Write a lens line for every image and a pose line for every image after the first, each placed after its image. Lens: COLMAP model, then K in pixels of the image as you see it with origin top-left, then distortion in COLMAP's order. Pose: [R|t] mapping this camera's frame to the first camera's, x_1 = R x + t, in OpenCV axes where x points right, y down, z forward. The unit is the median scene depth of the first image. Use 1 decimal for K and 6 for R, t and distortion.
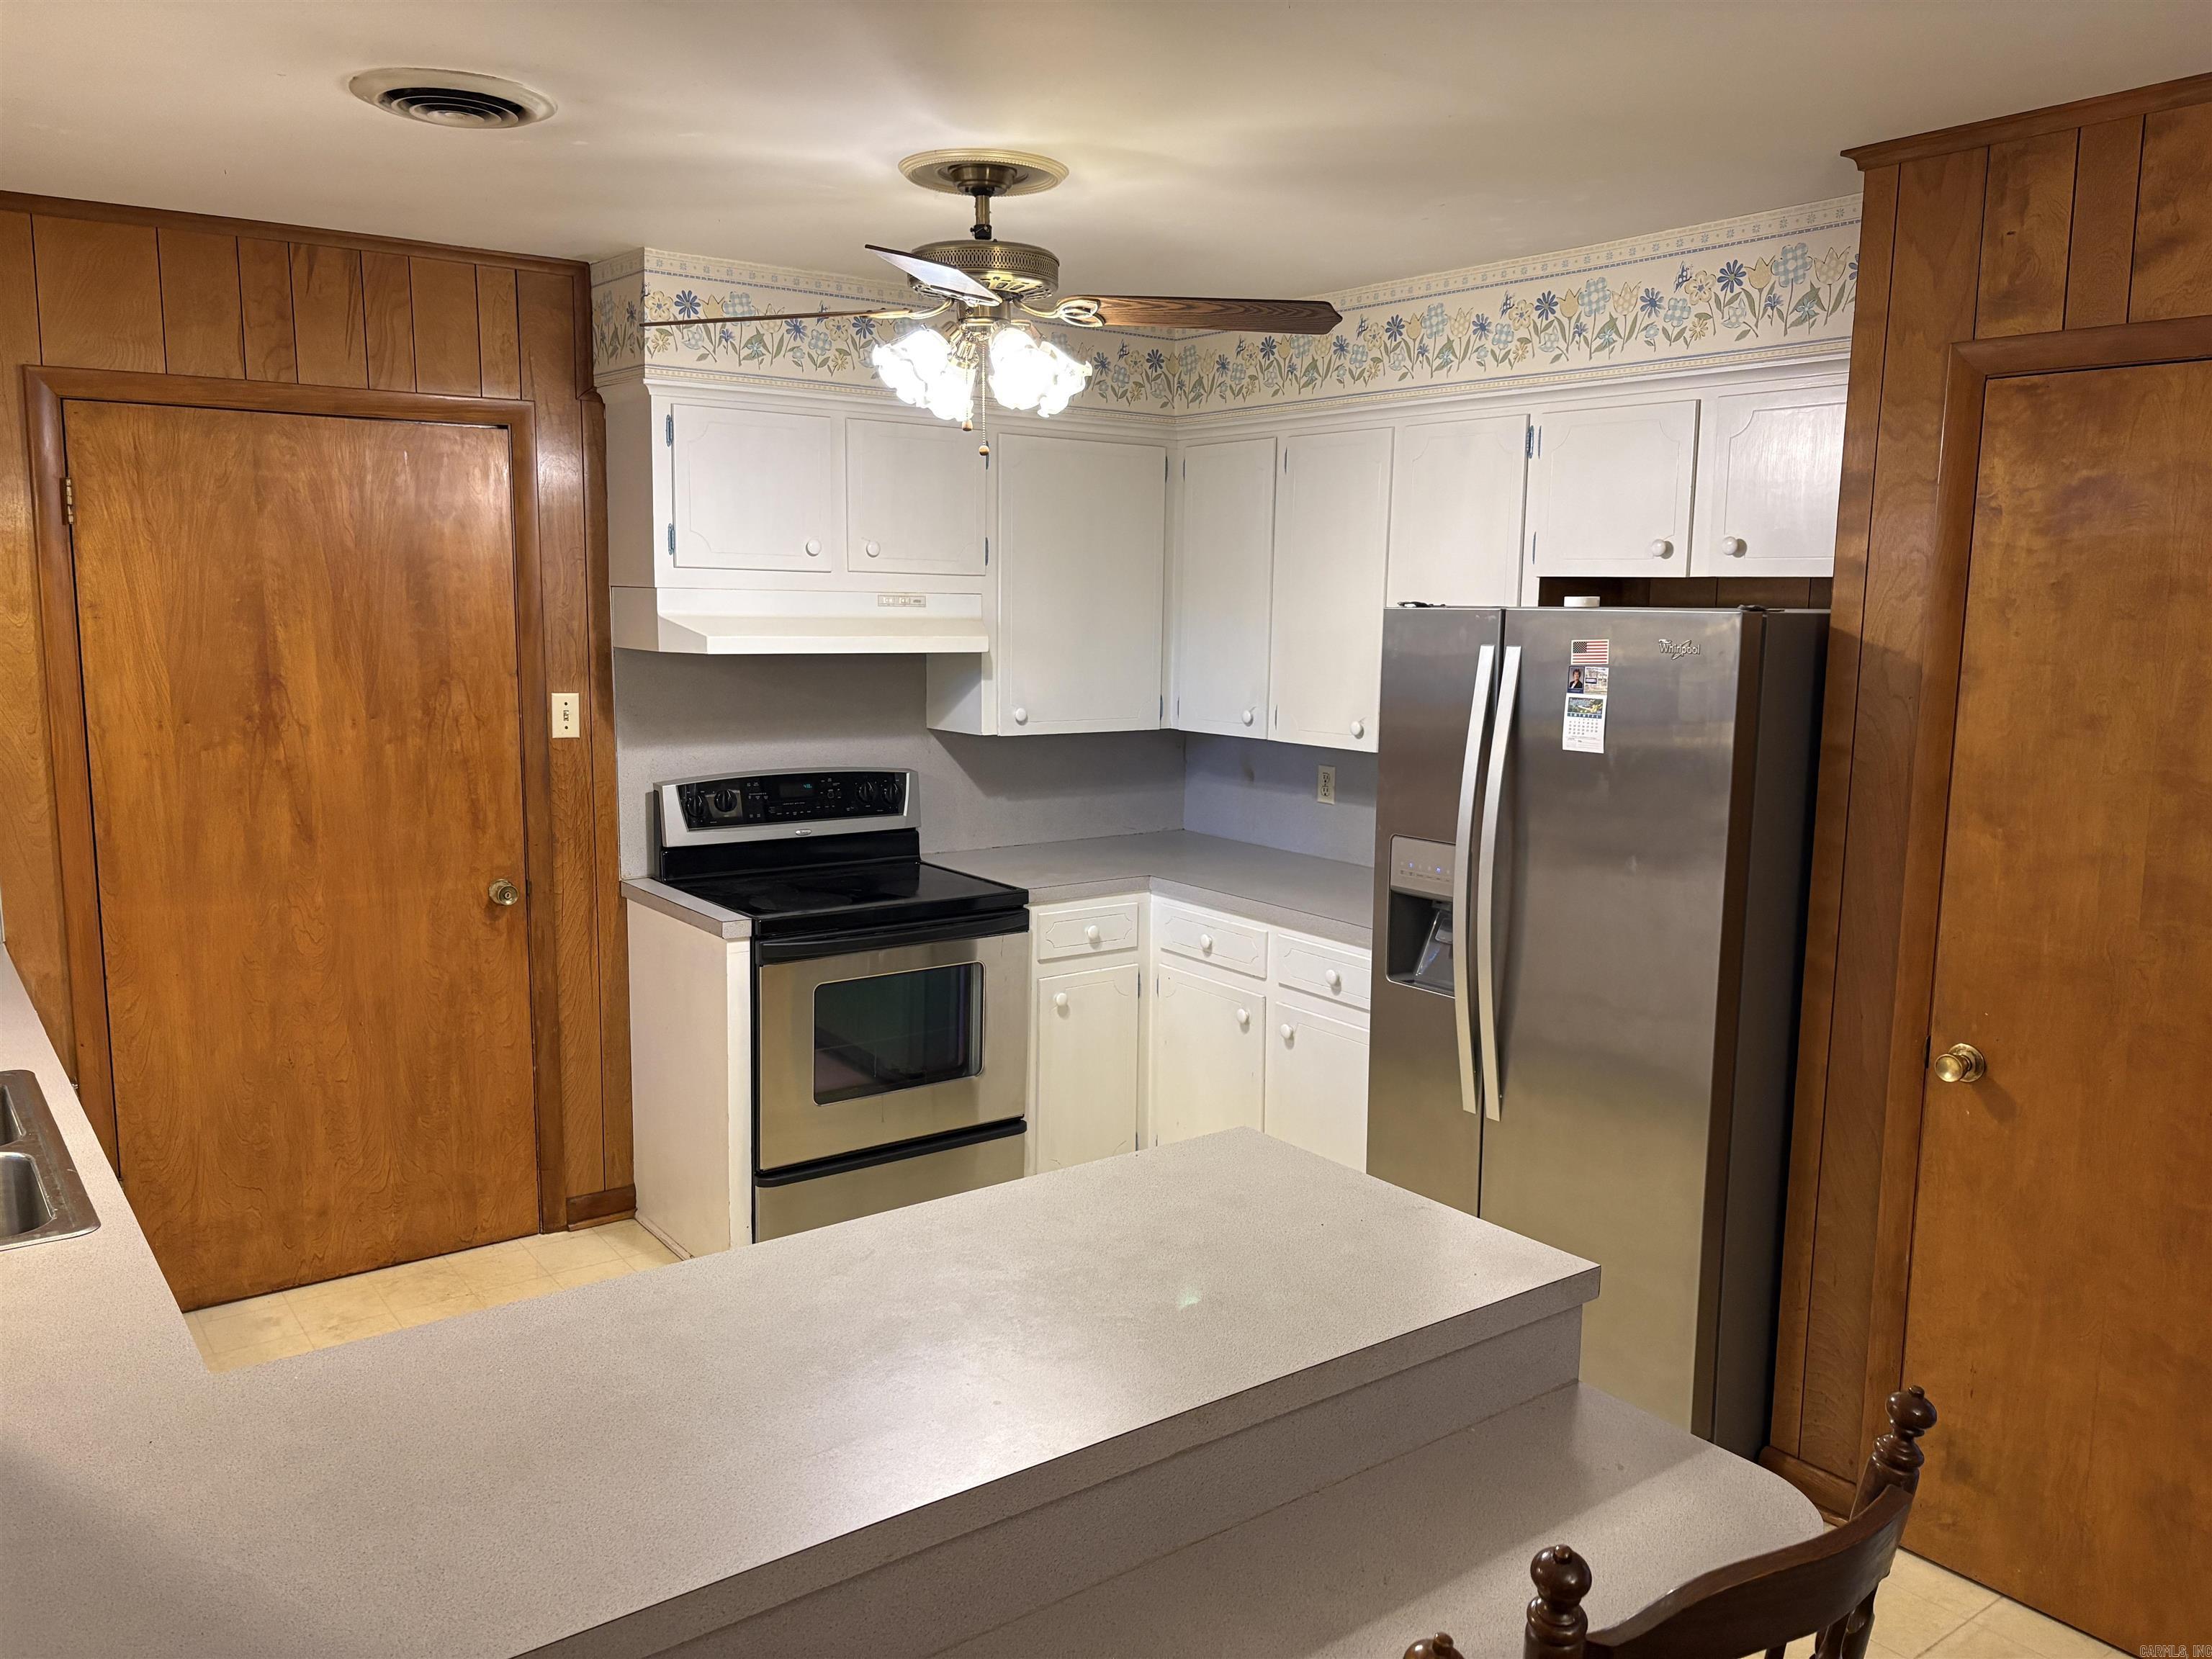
lens RADIAL K [[1687.8, 0, 1117.7], [0, 1687.8, 833.4], [0, 0, 1]] dist [0.012877, -0.001664]
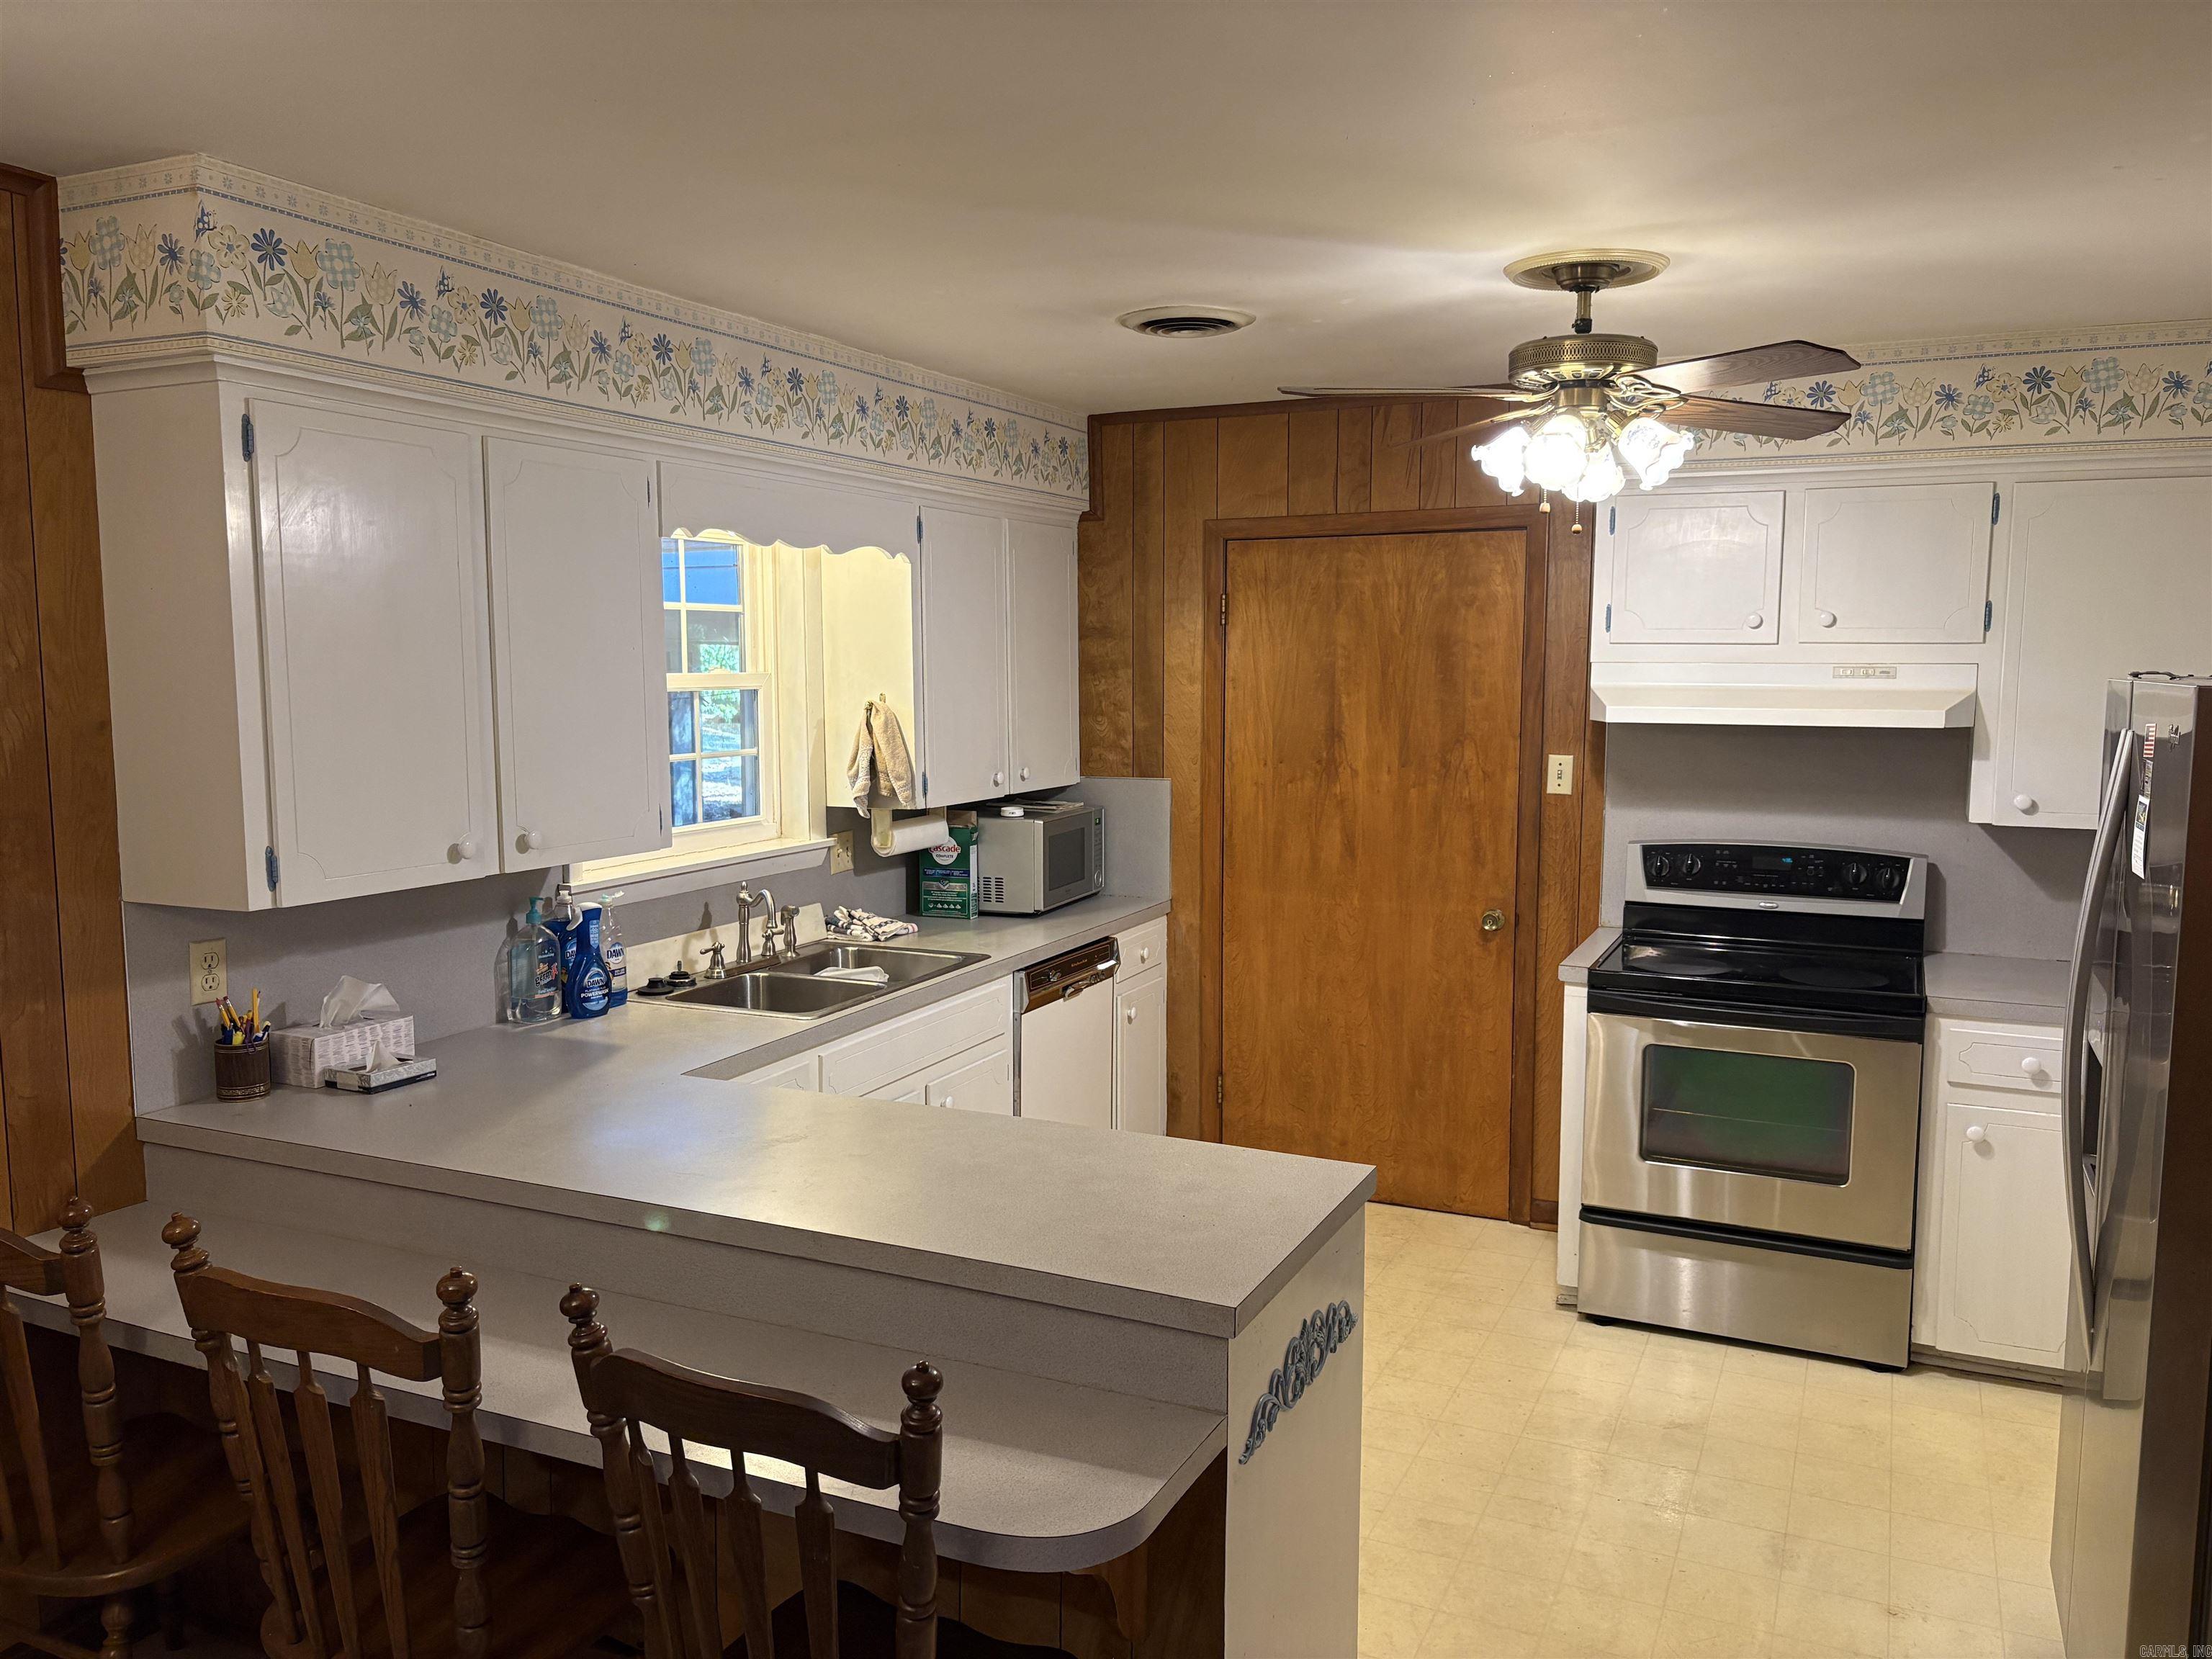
lens RADIAL K [[1712.3, 0, 1097.0], [0, 1712.3, 842.6], [0, 0, 1]] dist [0.091488, -0.006453]
pose [[0.455477, 0.085409, -0.886141, 0.601328], [-0.121348, 0.992053, 0.033244, -0.026449], [0.881939, 0.092390, 0.462221, 0.201856]]
